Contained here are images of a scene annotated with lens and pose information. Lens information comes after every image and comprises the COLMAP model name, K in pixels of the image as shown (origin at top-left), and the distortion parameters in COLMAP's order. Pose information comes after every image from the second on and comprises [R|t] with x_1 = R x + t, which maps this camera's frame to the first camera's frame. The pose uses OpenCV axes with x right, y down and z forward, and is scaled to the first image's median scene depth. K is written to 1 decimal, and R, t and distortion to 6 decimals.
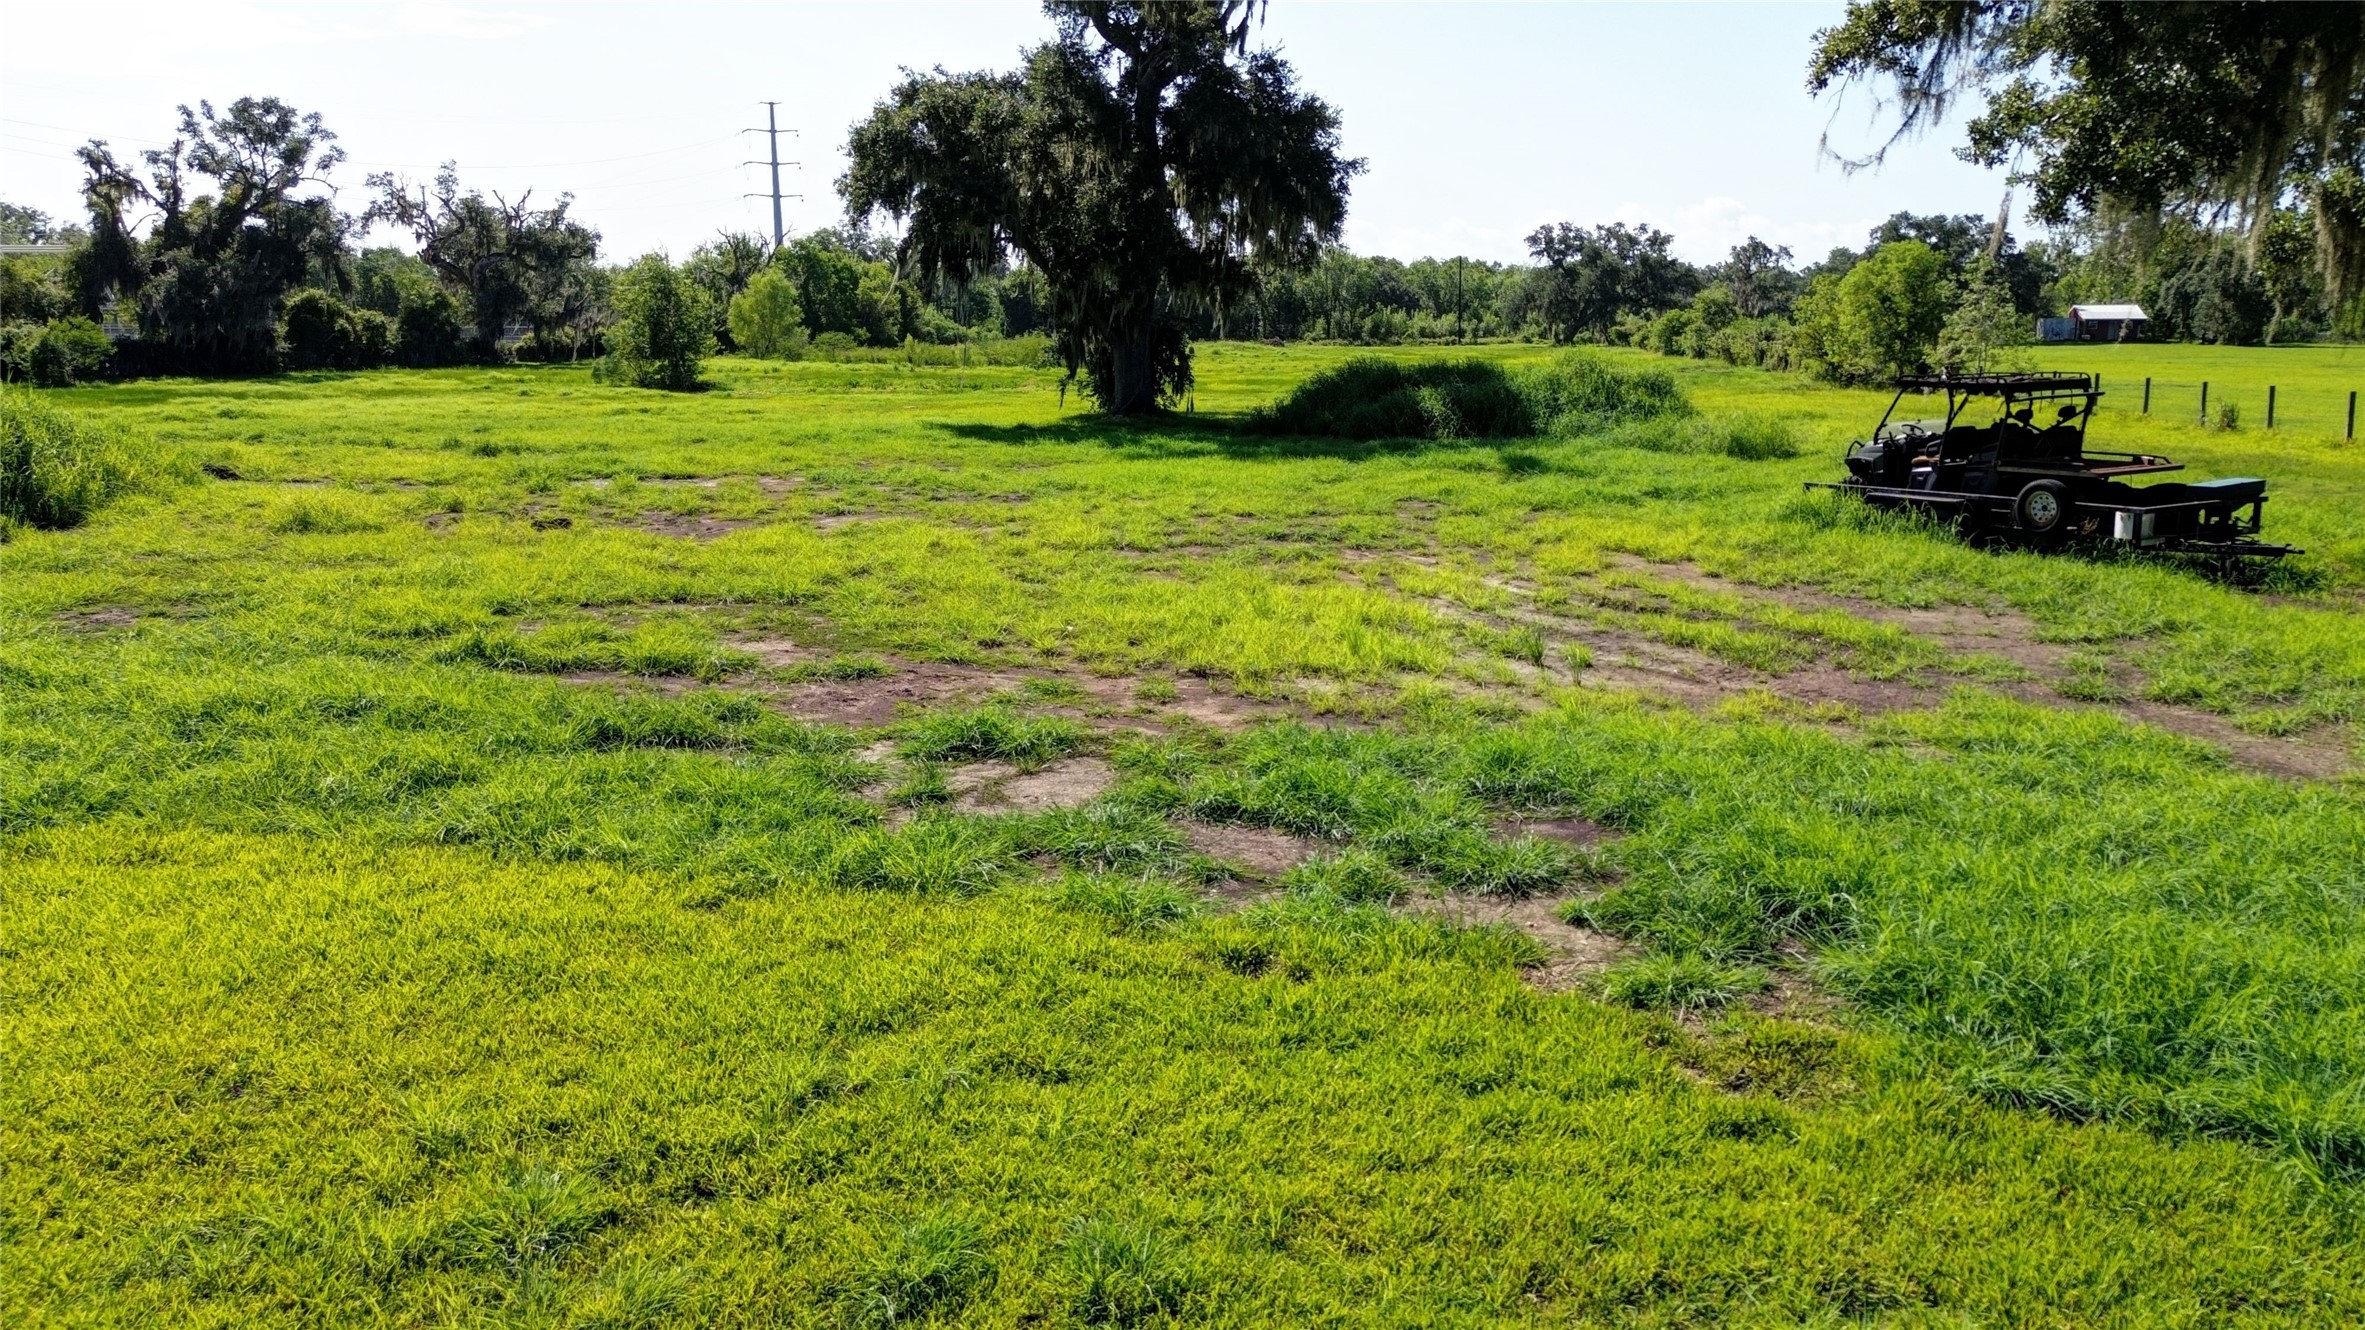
lens RADIAL K [[1675.0, 0, 1179.7], [0, 1675.0, 657.9], [0, 0, 1]] dist [0.065649, -0.058142]
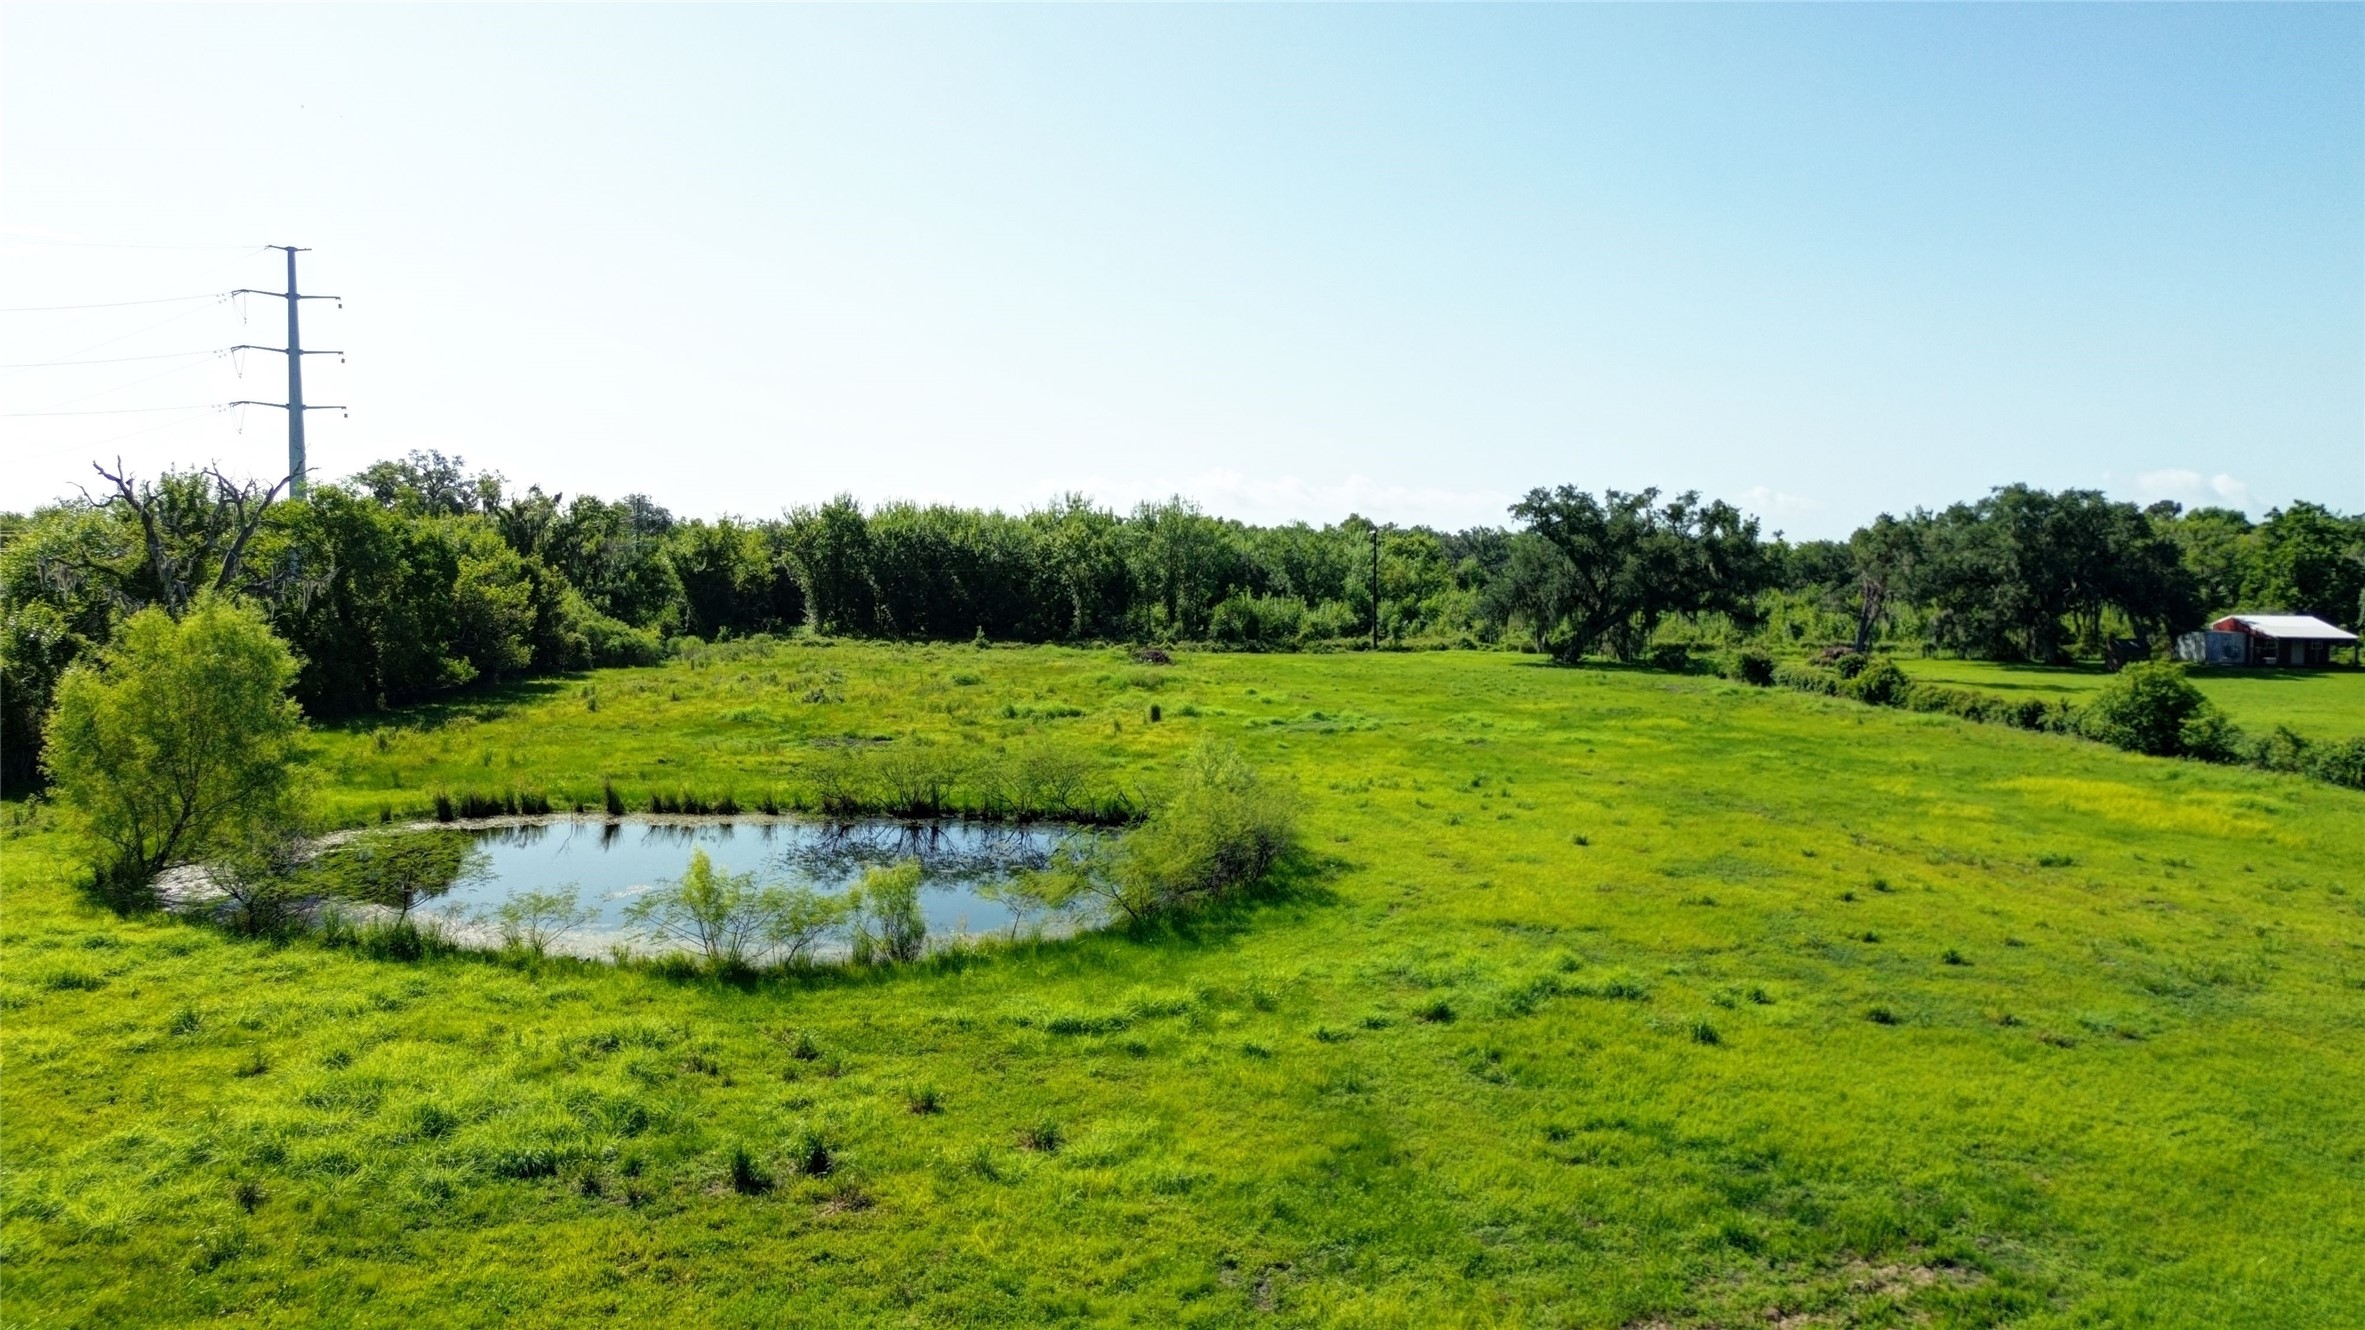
lens RADIAL K [[1675.0, 0, 1179.7], [0, 1675.0, 657.9], [0, 0, 1]] dist [0.065649, -0.058142]
pose [[0.972013, -0.000128, 0.234925, -0.084982], [0.032755, 0.990306, -0.134985, -0.104219], [-0.232630, 0.138902, 0.962595, 0.398140]]
